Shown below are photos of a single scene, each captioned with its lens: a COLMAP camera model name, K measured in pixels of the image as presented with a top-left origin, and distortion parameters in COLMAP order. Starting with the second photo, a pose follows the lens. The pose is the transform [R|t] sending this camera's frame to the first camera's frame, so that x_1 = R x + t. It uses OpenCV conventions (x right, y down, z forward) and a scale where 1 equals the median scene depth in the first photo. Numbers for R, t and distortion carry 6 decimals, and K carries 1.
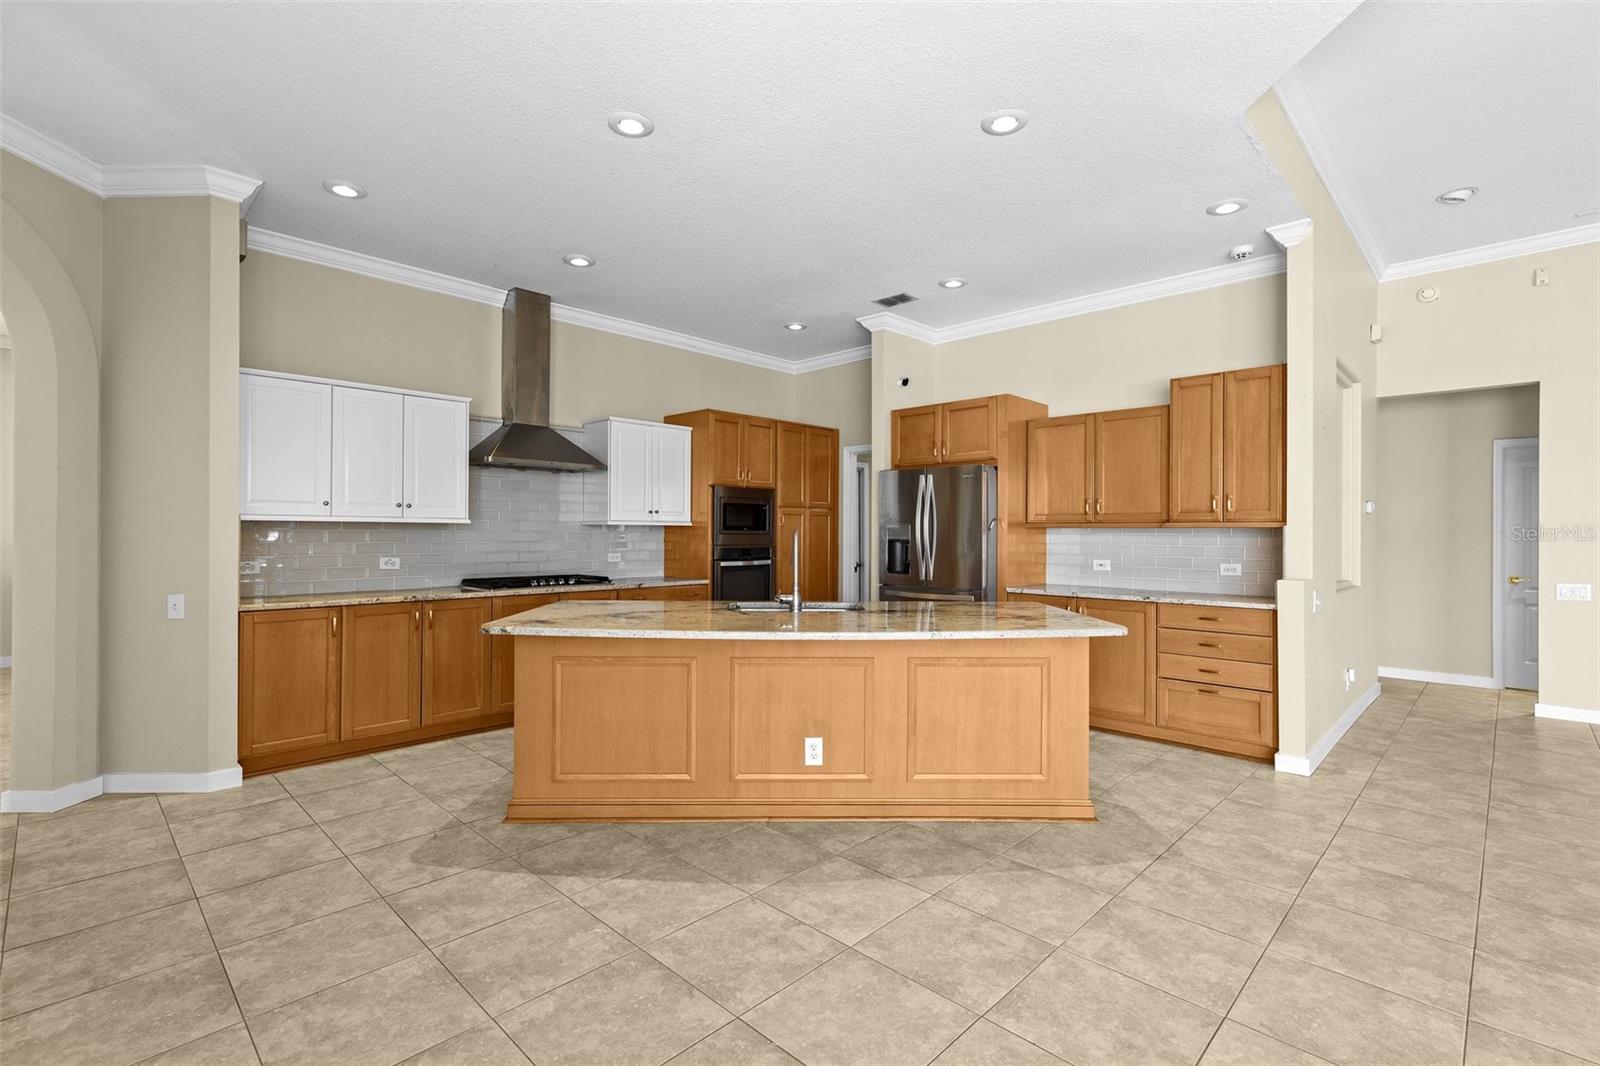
lens RADIAL K [[731.8, 0, 798.7], [0, 731.8, 528.7], [0, 0, 1]] dist [0.002958, -0.000895]
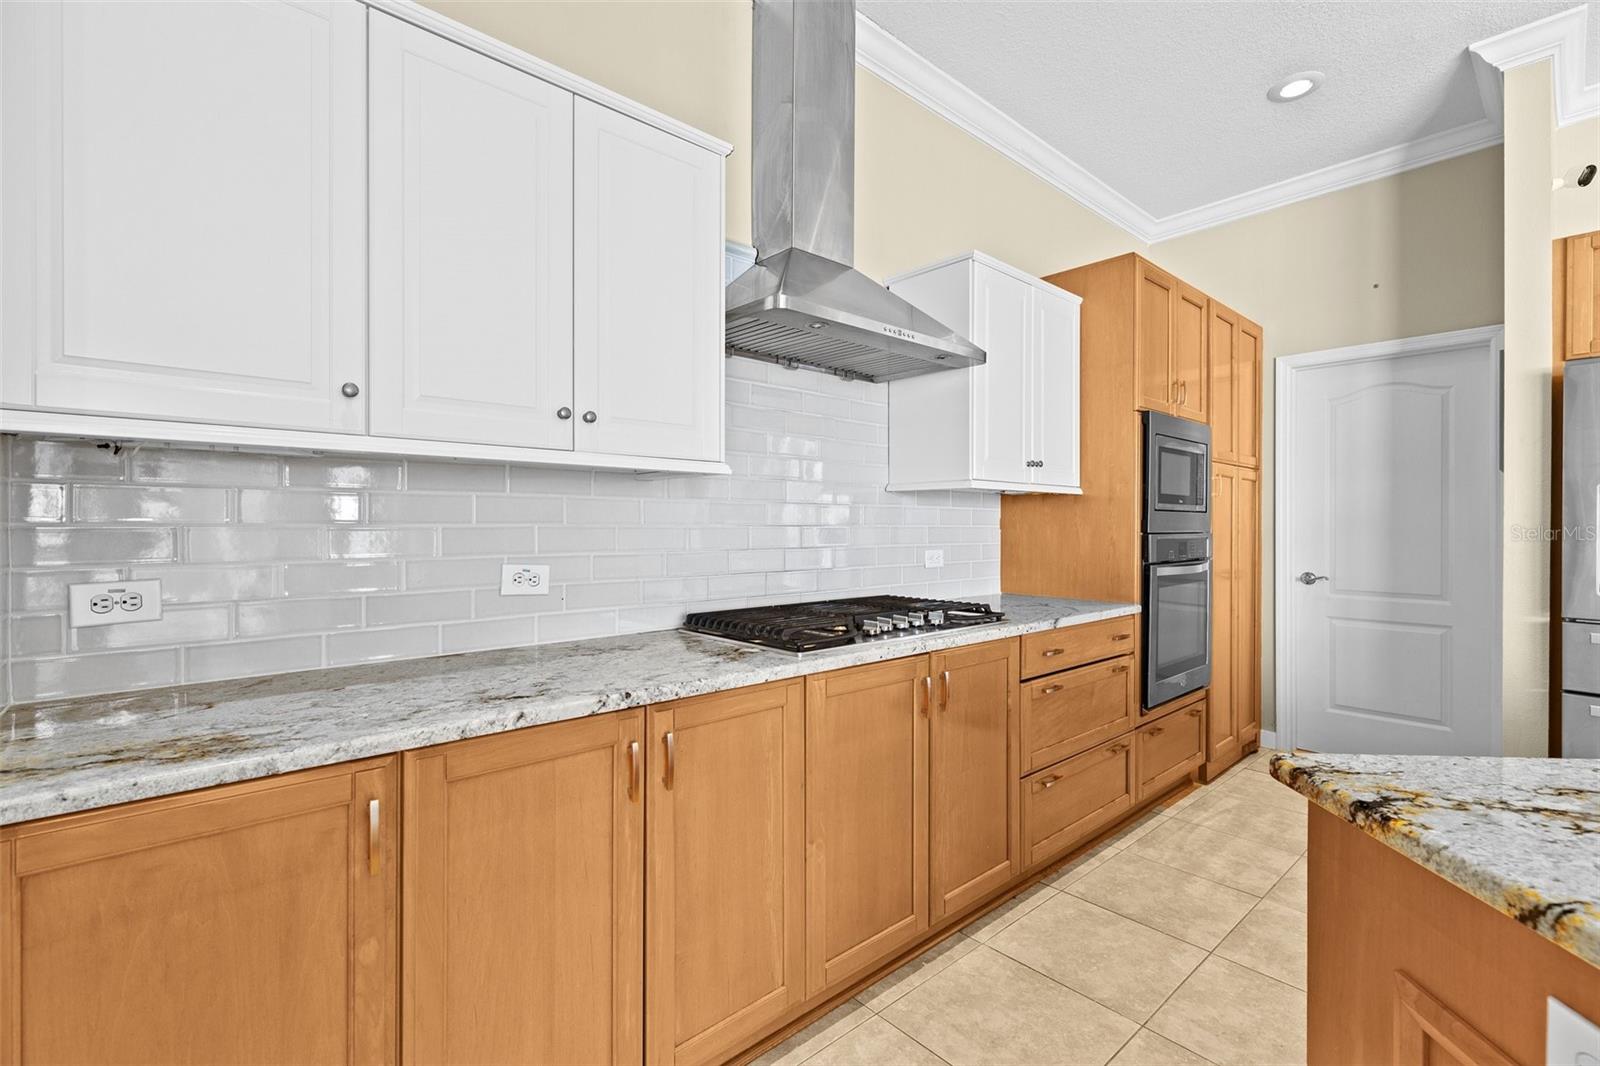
lens RADIAL K [[712.7, 0, 799.2], [0, 712.7, 528.4], [0, 0, 1]] dist [0.001718, 0.001126]
pose [[0.997924, -0.002643, -0.064341, -0.625197], [0.003350, 0.999935, 0.010873, 0.027048], [0.064308, -0.011066, 0.997869, 1.016509]]
